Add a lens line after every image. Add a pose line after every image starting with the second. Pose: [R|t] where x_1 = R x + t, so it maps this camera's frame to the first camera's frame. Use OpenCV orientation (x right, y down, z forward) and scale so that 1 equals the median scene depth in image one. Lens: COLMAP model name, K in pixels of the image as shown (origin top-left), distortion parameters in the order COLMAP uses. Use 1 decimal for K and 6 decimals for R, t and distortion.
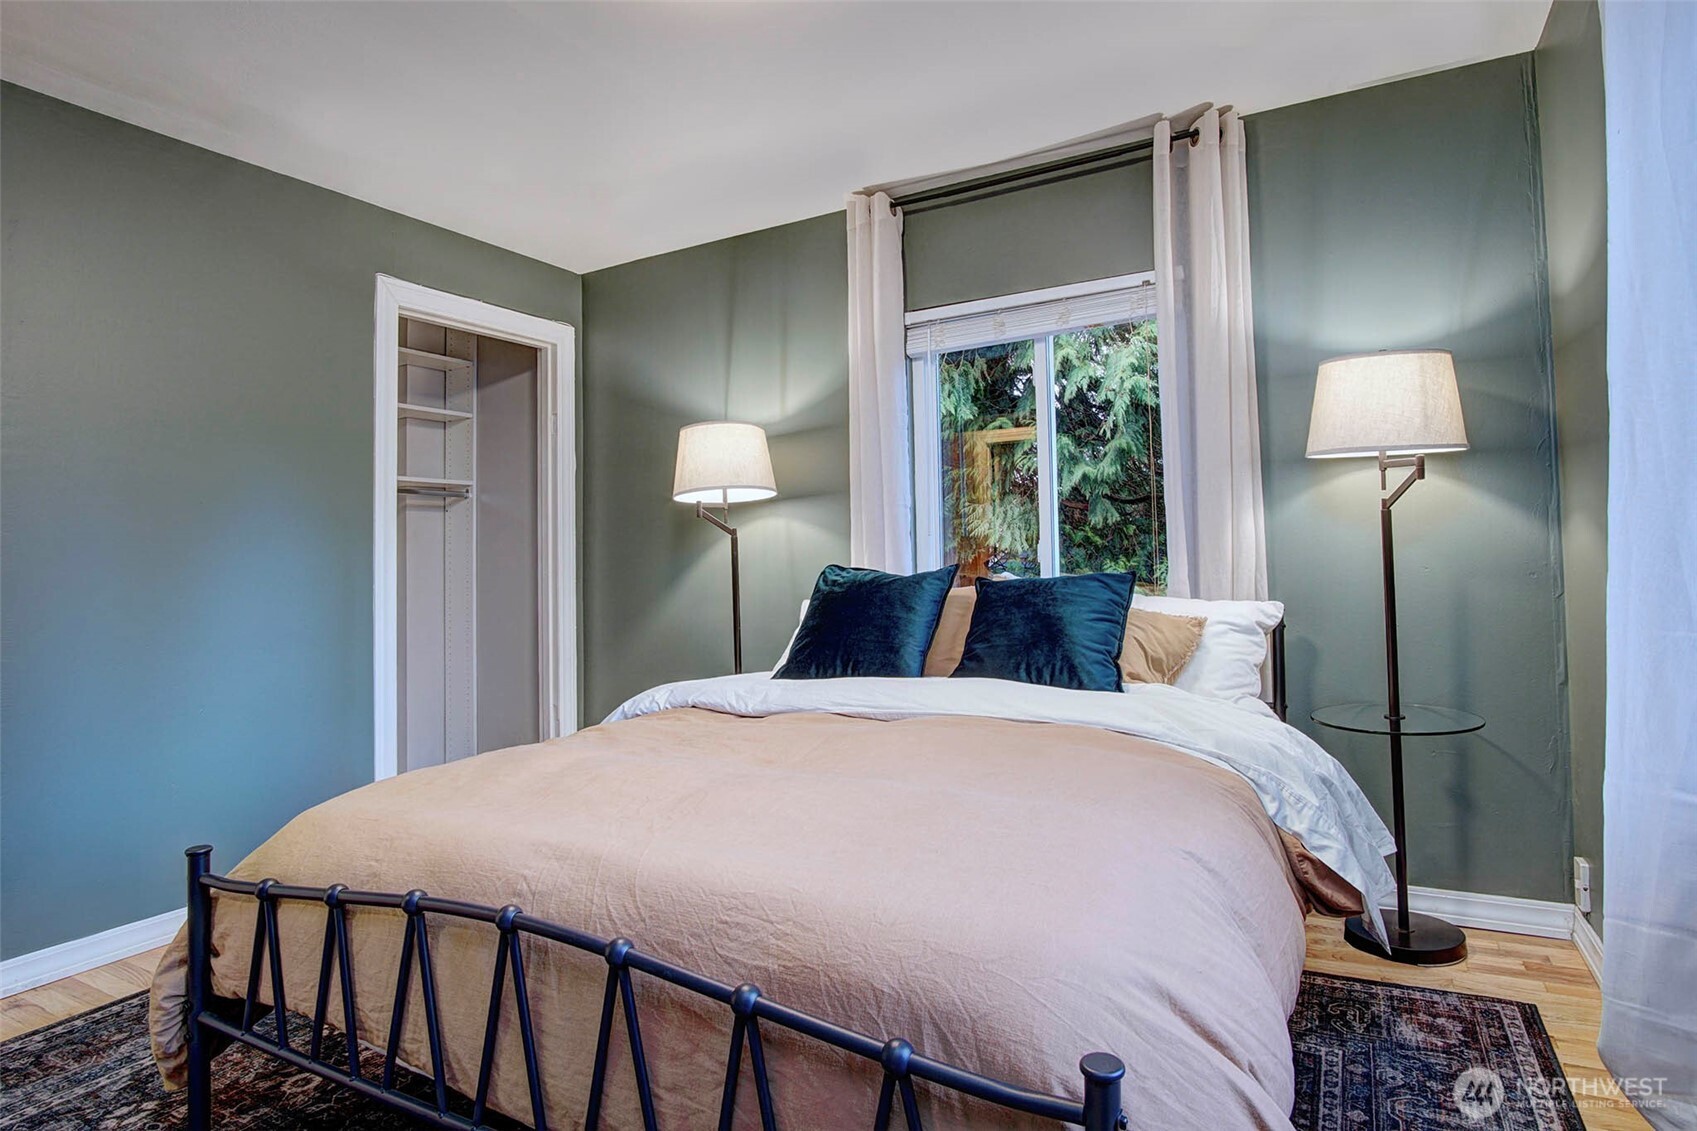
lens RADIAL K [[927.5, 0, 846.9], [0, 927.5, 529.4], [0, 0, 1]] dist [-0.002912, -0.000338]
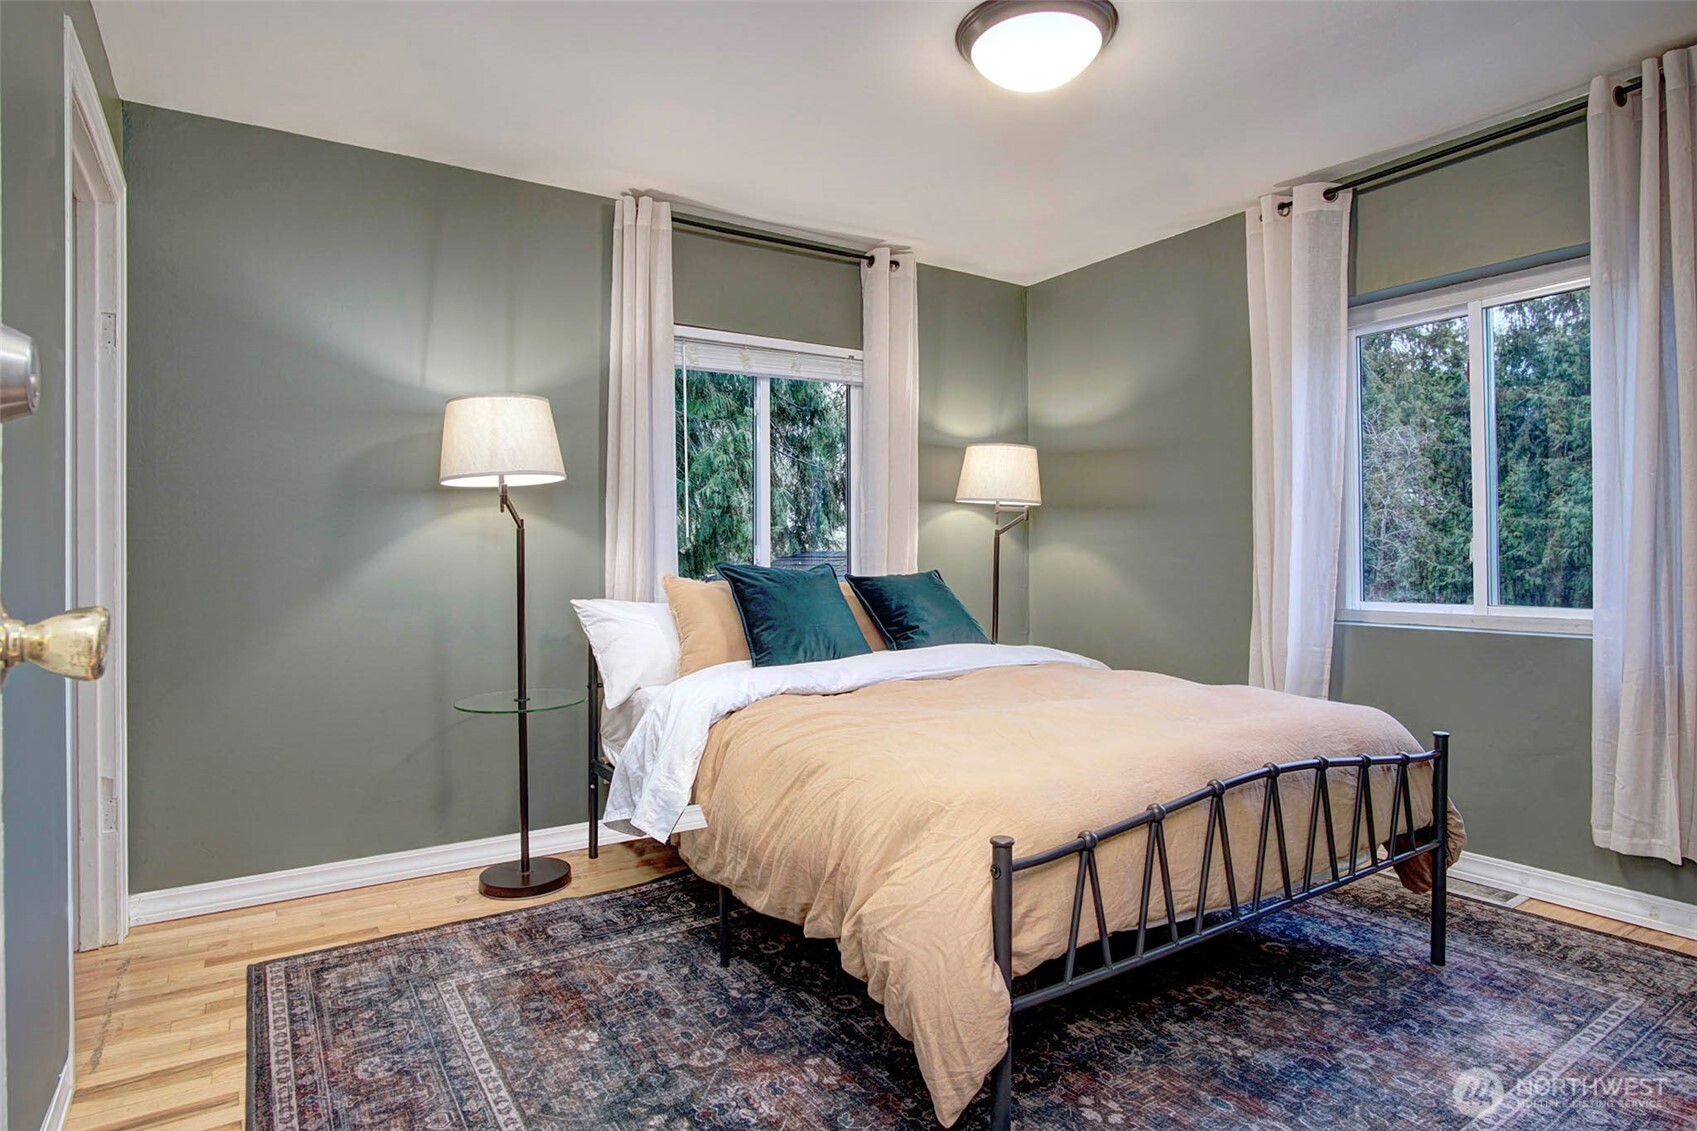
lens RADIAL K [[912.2, 0, 848.5], [0, 912.2, 565.5], [0, 0, 1]] dist [0.003800, 0.000417]
pose [[0.459055, 0.008334, 0.888369, -0.780439], [-0.034863, 0.999355, 0.008640, 0.025821], [-0.887723, -0.034937, 0.459049, 0.341530]]
